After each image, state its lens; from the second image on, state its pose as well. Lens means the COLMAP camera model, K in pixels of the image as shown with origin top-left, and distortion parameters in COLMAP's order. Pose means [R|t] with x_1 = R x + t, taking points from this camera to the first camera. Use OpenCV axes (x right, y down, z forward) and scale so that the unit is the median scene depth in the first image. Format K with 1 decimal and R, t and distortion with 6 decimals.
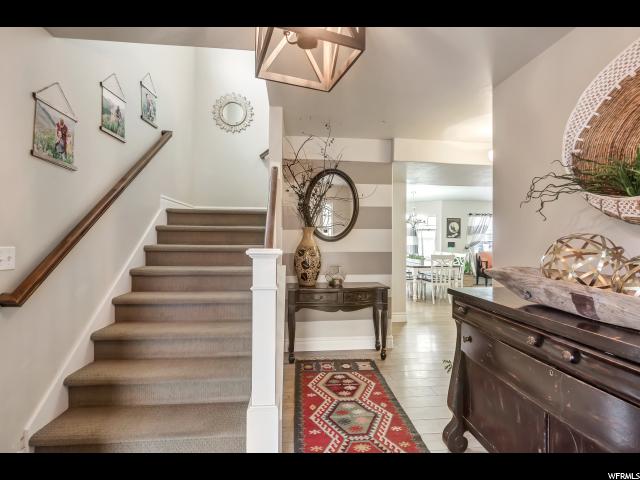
lens RADIAL K [[313.2, 0, 321.2], [0, 313.2, 238.7], [0, 0, 1]] dist [-0.005276, 0.000100]
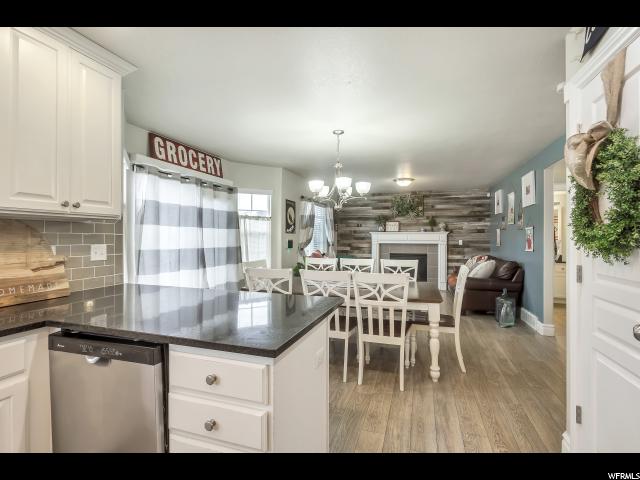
lens RADIAL K [[313.2, 0, 322.9], [0, 313.2, 239.3], [0, 0, 1]] dist [-0.005276, 0.000100]
pose [[0.416137, -0.008706, 0.909260, -0.101954], [-0.010086, 0.999848, 0.014189, 0.000408], [-0.909246, -0.015075, 0.415986, 0.690454]]
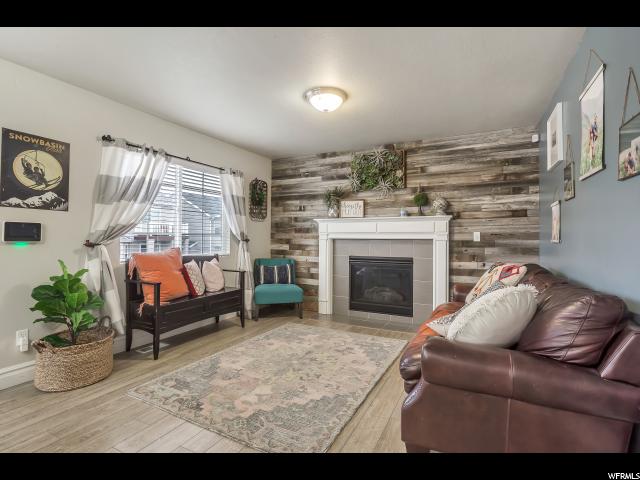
lens RADIAL K [[313.2, 0, 320.4], [0, 313.2, 237.2], [0, 0, 1]] dist [-0.005276, 0.000100]
pose [[0.553048, 0.001544, 0.833148, 0.333976], [-0.013439, 0.999885, 0.007068, 0.017434], [-0.833041, -0.015106, 0.553005, 0.645818]]
